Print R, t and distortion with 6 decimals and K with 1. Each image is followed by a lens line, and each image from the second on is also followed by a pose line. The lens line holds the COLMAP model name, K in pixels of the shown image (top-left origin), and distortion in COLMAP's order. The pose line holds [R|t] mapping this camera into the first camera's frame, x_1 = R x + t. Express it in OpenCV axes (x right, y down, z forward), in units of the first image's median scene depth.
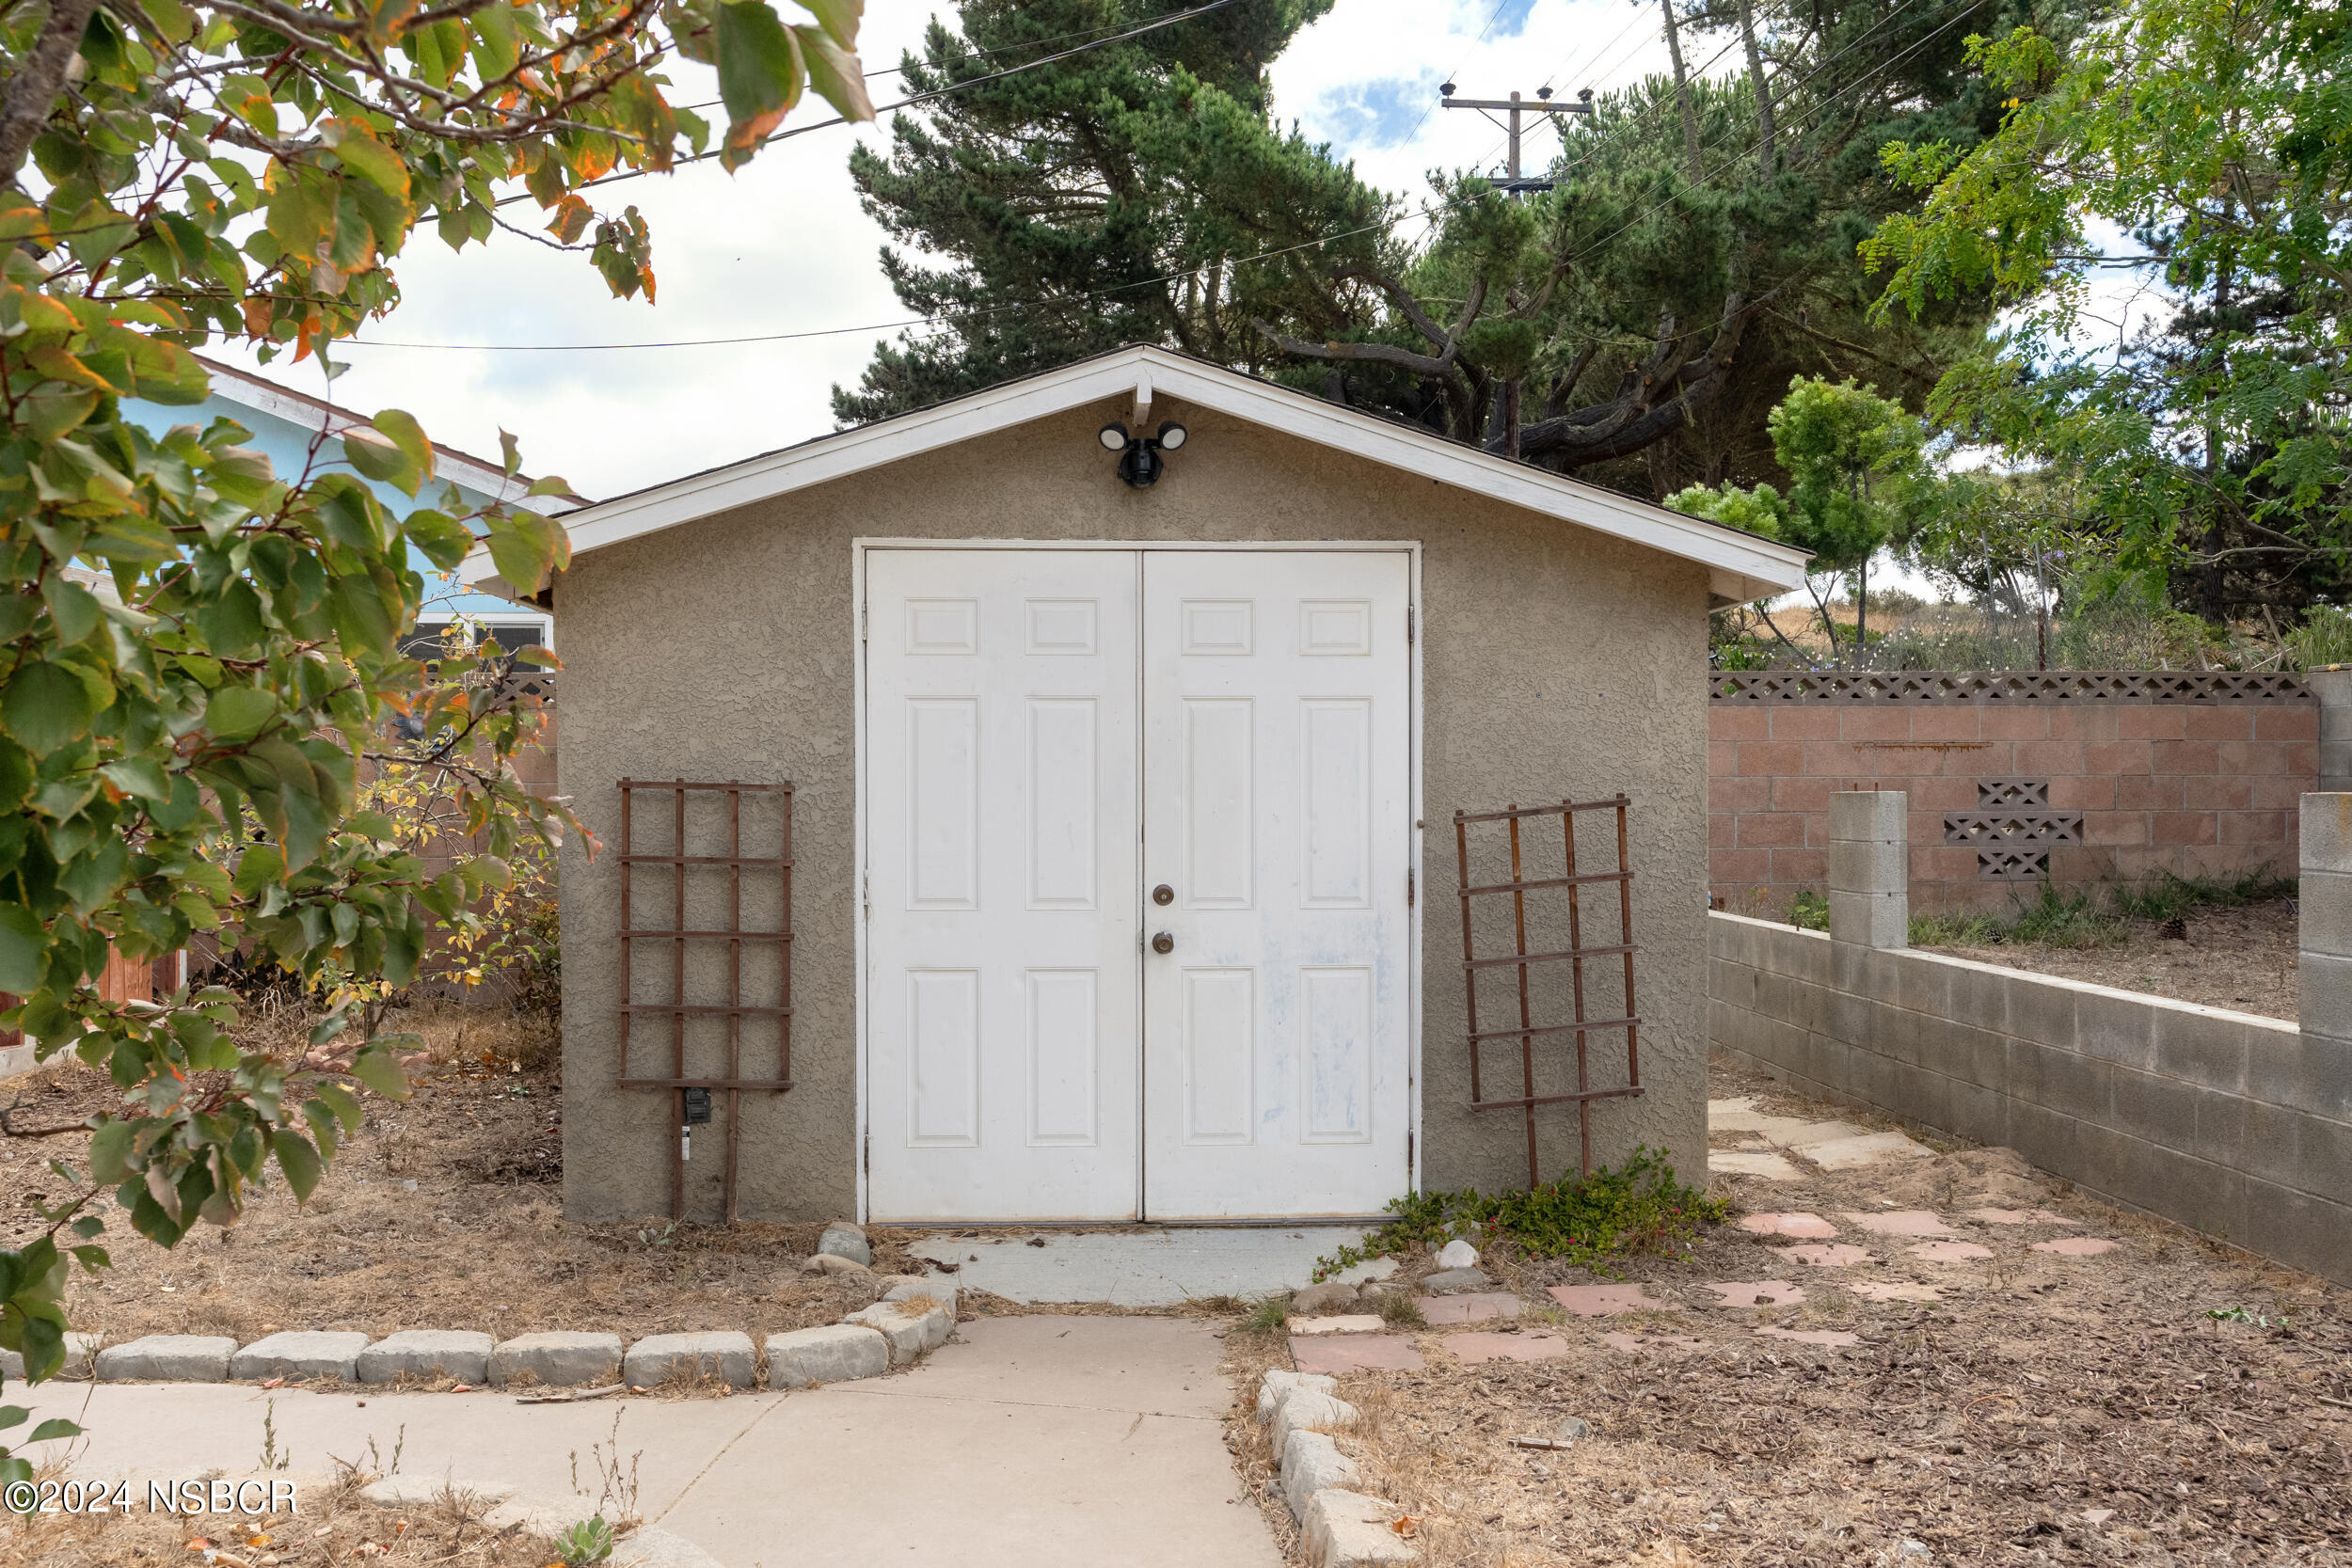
lens RADIAL K [[1840.1, 0, 1176.0], [0, 1840.1, 784.0], [0, 0, 1]] dist [0.000243, 0.000485]
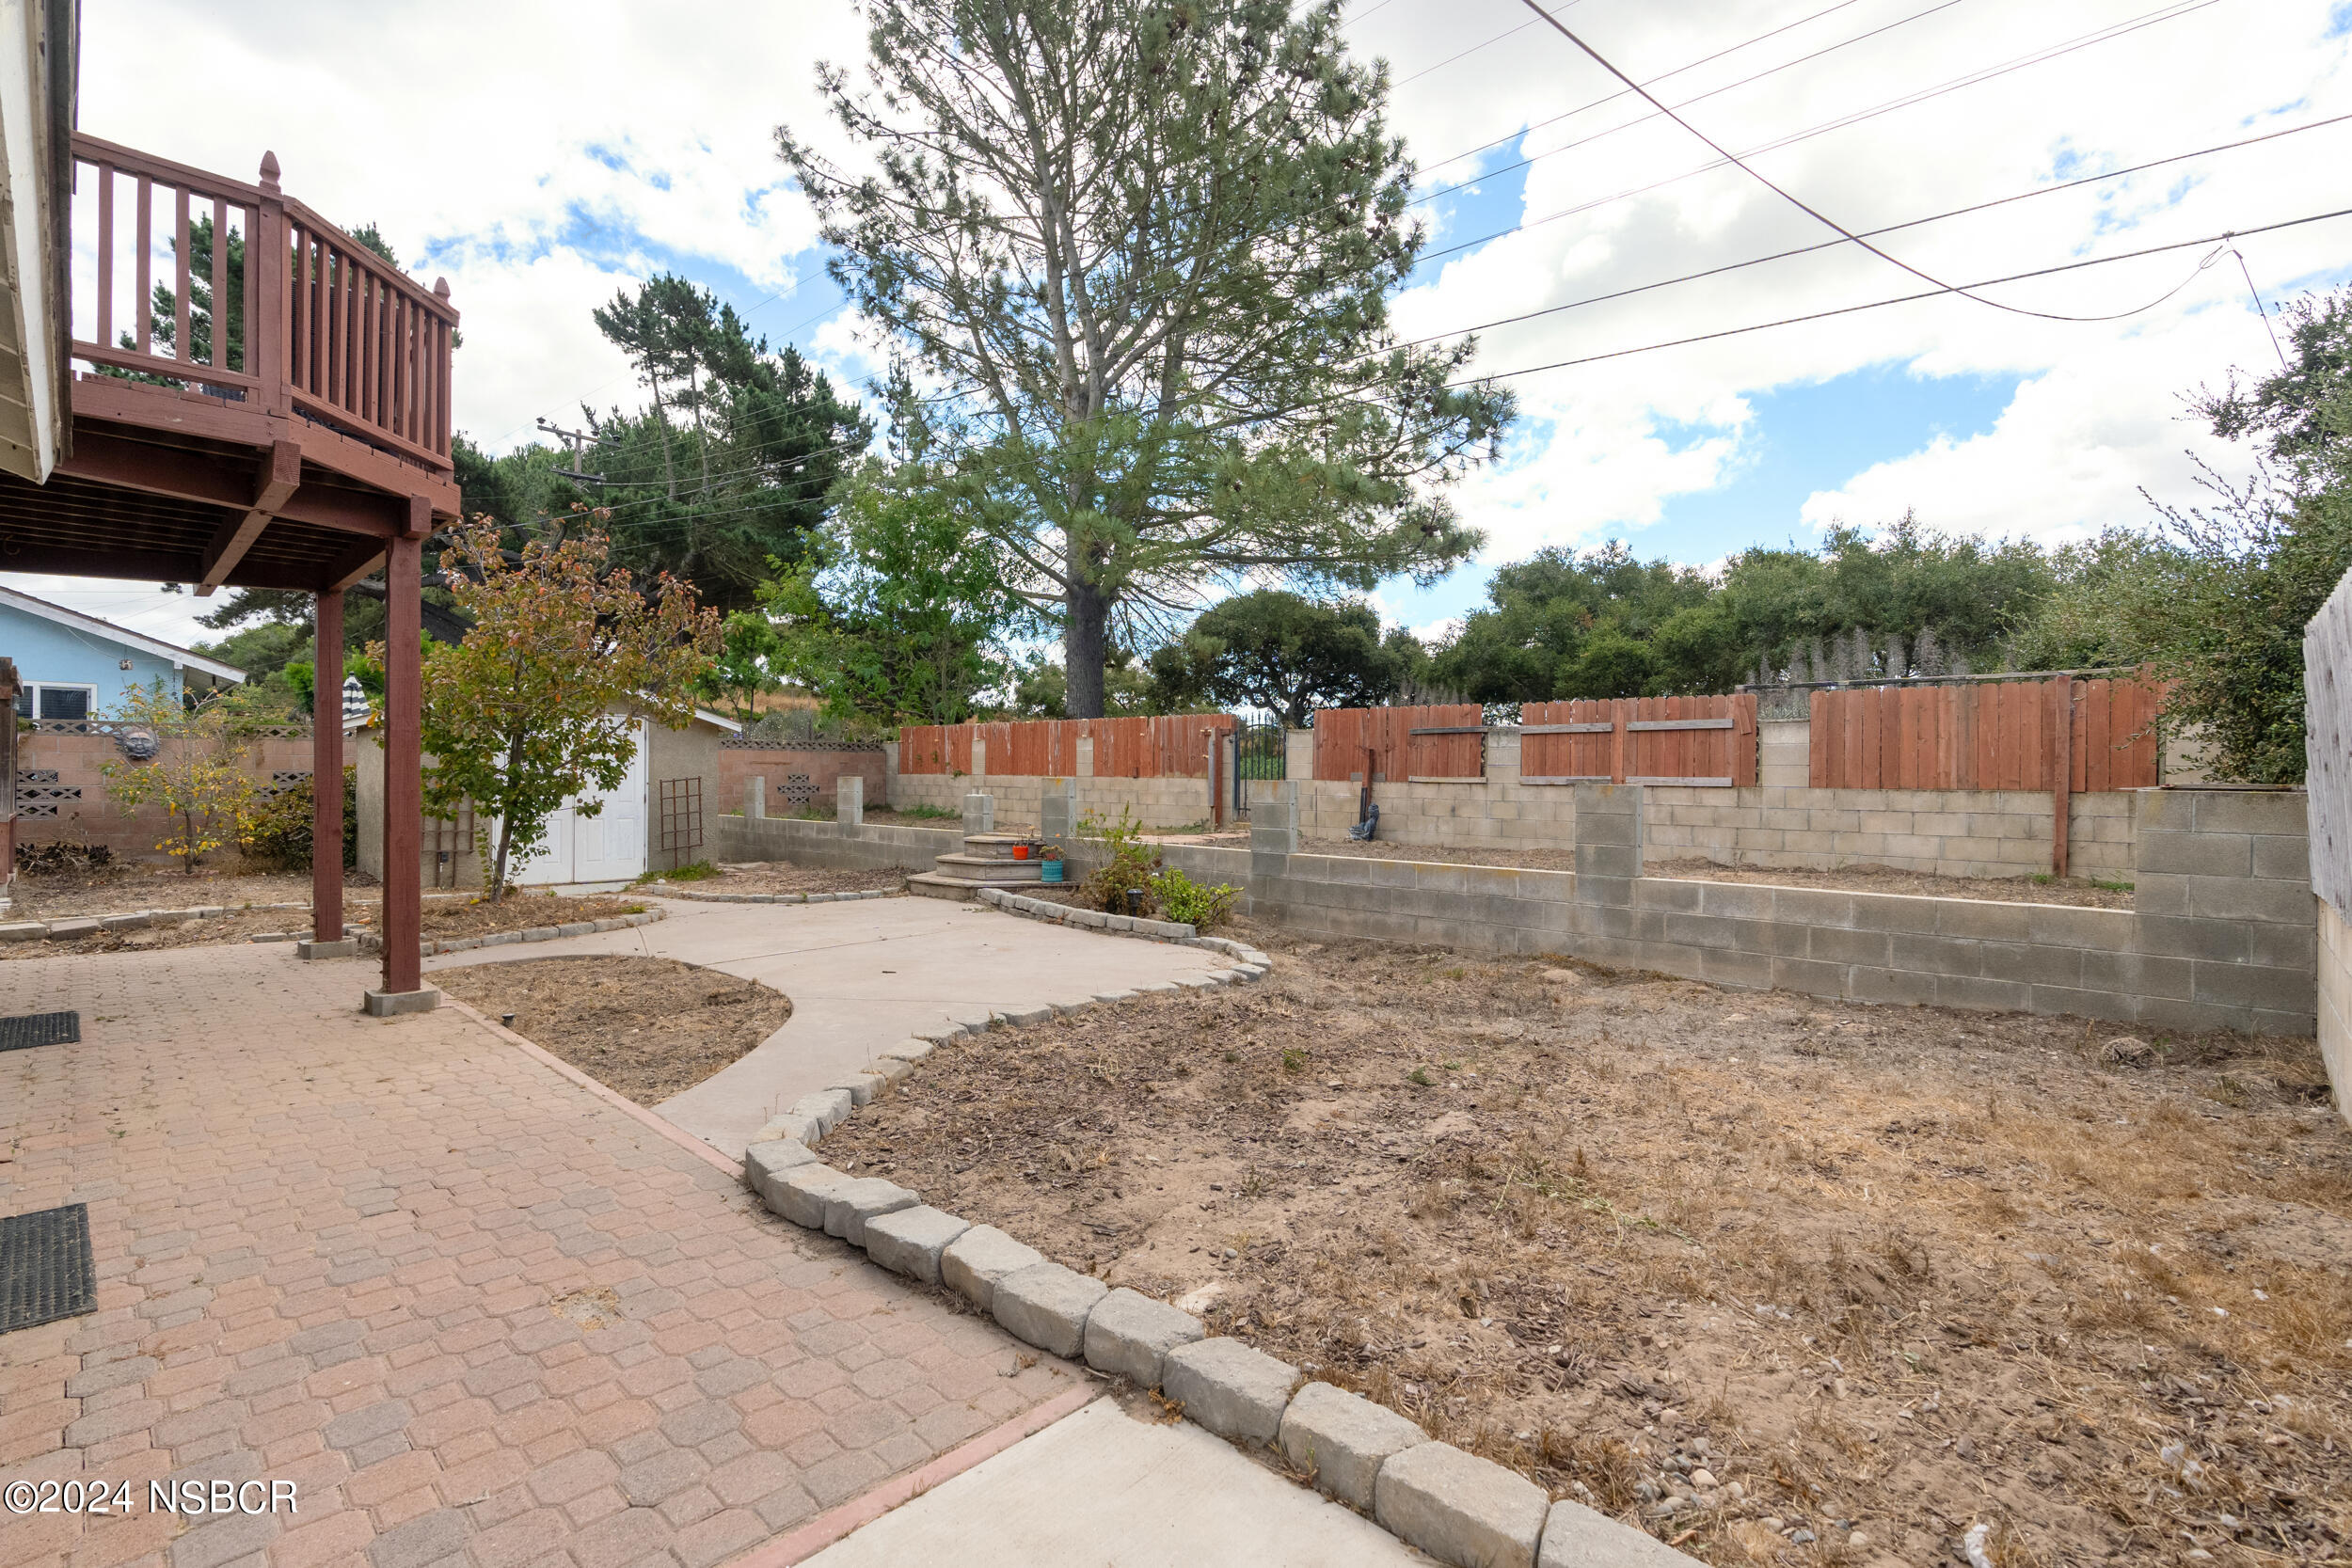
lens RADIAL K [[1075.8, 0, 1176.0], [0, 1075.8, 784.0], [0, 0, 1]] dist [-0.016638, 0.011838]
pose [[0.742577, -0.000889, 0.669760, -0.616477], [-0.003374, 0.999981, 0.005068, 0.005817], [-0.669753, -0.006023, 0.742560, -1.639671]]
